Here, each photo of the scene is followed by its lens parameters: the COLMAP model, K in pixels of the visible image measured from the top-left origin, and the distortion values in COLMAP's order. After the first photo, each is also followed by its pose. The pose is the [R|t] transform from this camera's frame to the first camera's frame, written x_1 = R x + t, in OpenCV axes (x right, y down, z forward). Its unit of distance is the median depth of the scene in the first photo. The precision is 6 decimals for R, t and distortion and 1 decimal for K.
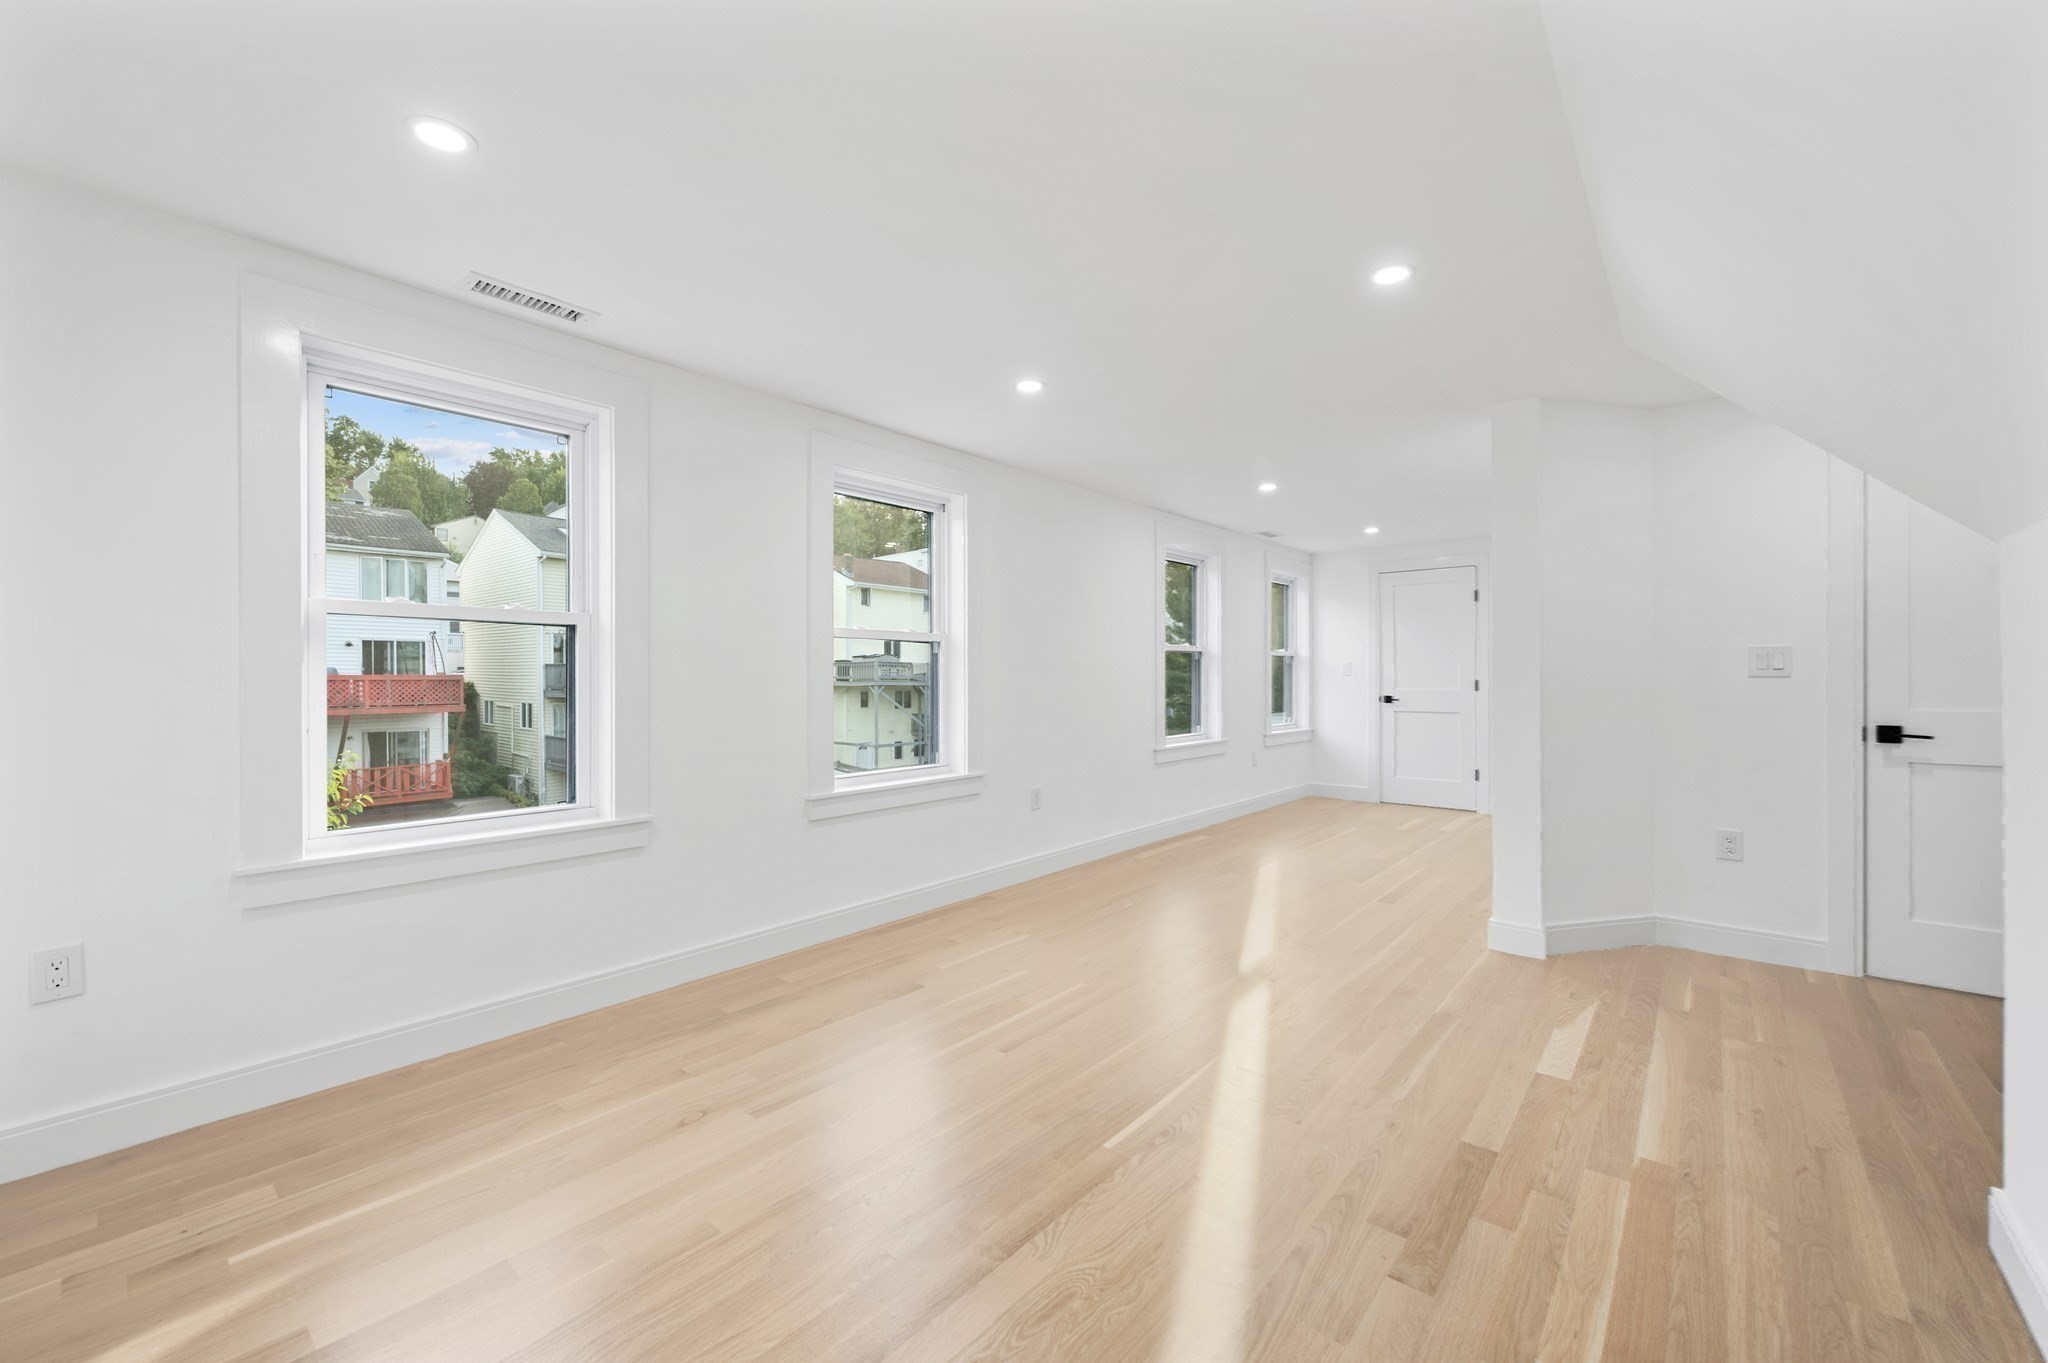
lens RADIAL K [[826.6, 0, 1028.2], [0, 826.6, 674.6], [0, 0, 1]] dist [-0.001107, -0.000019]
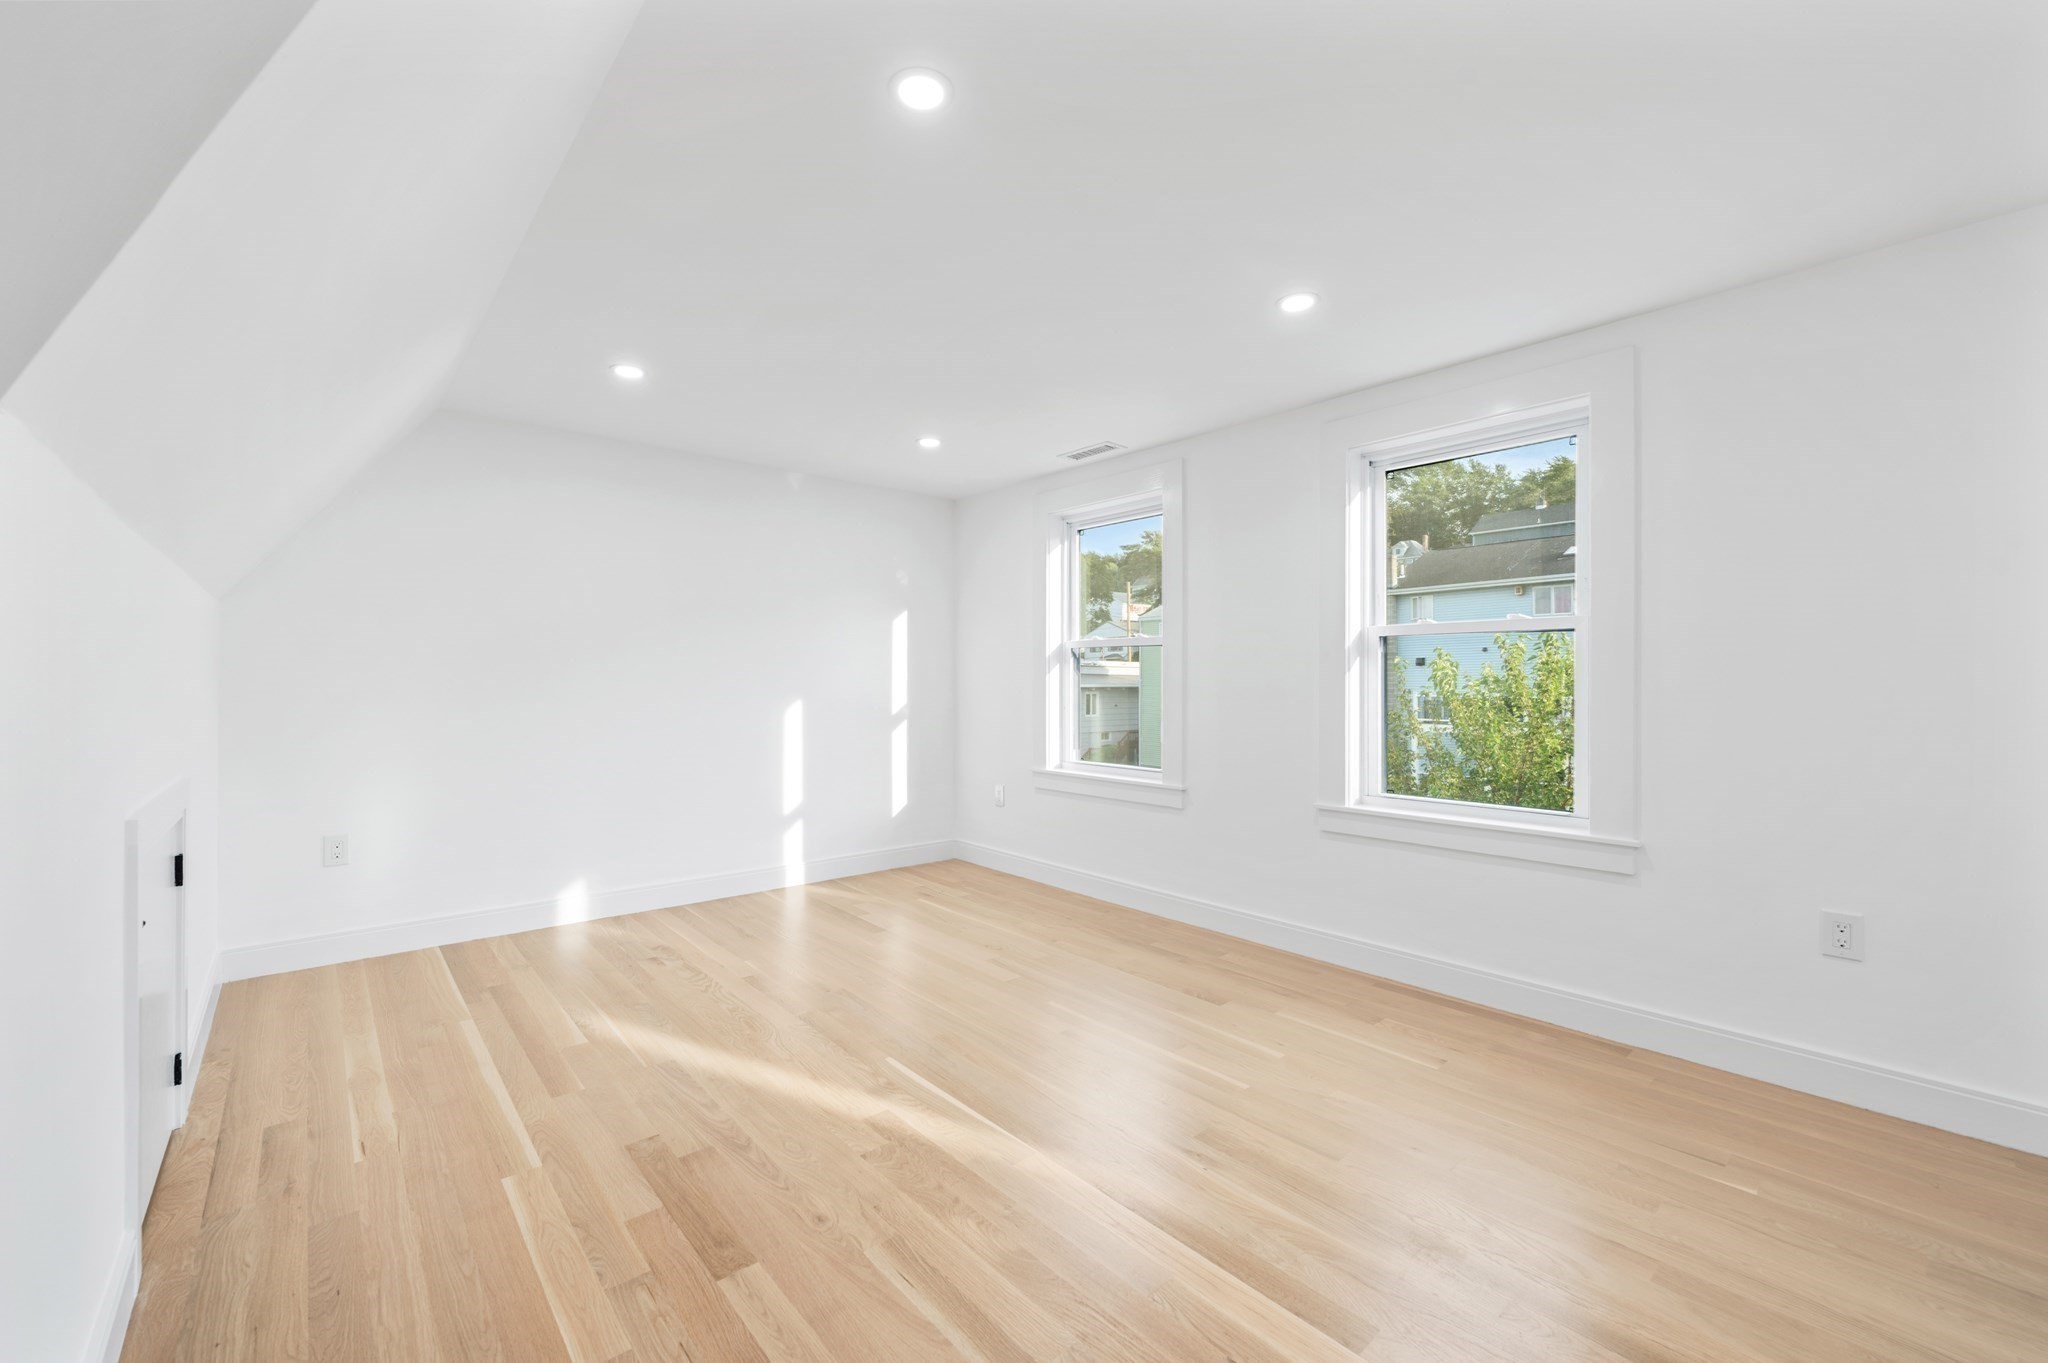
lens RADIAL K [[826.6, 0, 1035.3], [0, 826.6, 674.8], [0, 0, 1]] dist [-0.001107, -0.000019]
pose [[-0.153573, -0.008882, -0.988097, 1.340176], [-0.000600, 0.999960, -0.008895, 0.001489], [0.988137, -0.000773, -0.153573, 1.454805]]
